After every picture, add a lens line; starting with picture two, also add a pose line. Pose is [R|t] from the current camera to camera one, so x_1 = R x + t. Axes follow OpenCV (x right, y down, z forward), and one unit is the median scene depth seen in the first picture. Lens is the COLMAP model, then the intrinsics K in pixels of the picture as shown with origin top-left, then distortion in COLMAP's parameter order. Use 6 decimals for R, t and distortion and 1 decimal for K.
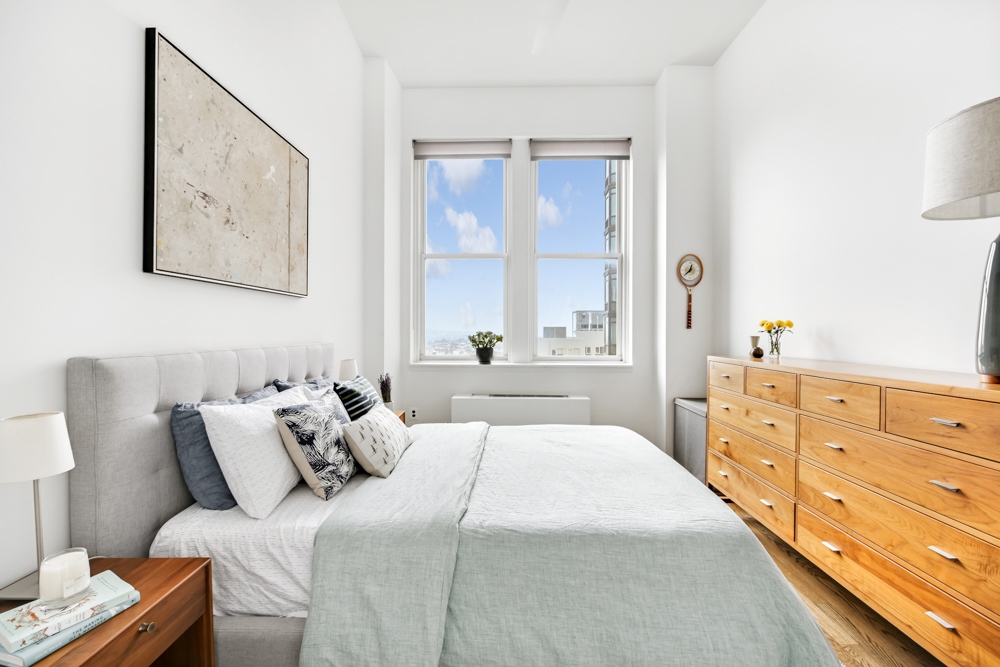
lens RADIAL K [[426.0, 0, 497.4], [0, 426.0, 333.0], [0, 0, 1]] dist [-0.007387, -0.000808]
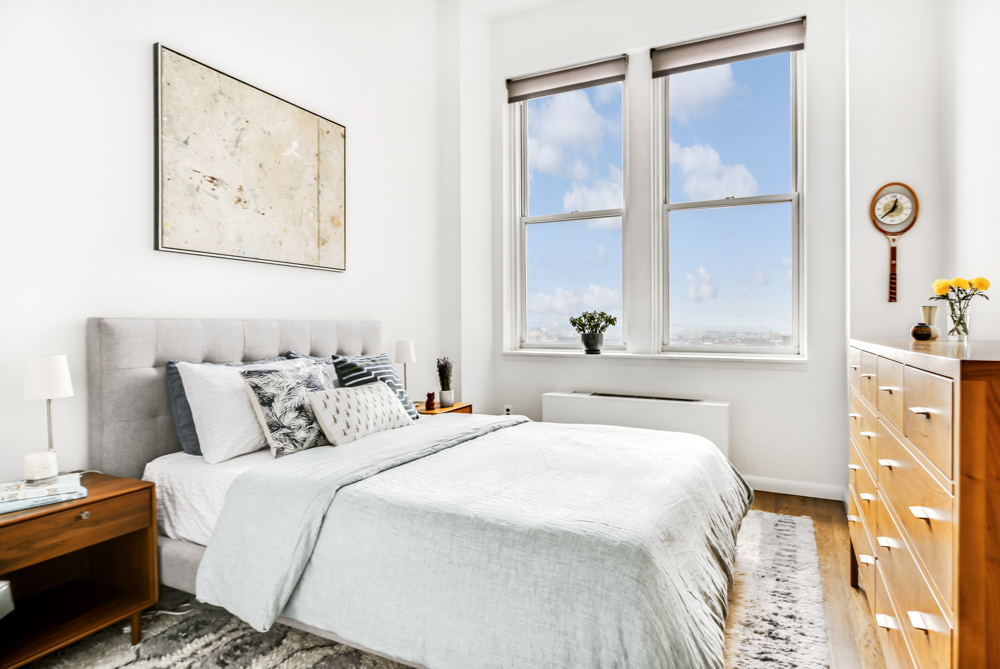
lens RADIAL K [[578.3, 0, 500.0], [0, 578.3, 330.2], [0, 0, 1]] dist [-0.001736, 0.000265]
pose [[0.900947, 0.003552, -0.433915, 0.632050], [-0.002438, 0.999992, 0.003125, 0.062875], [0.433922, -0.001757, 0.900949, -0.035096]]
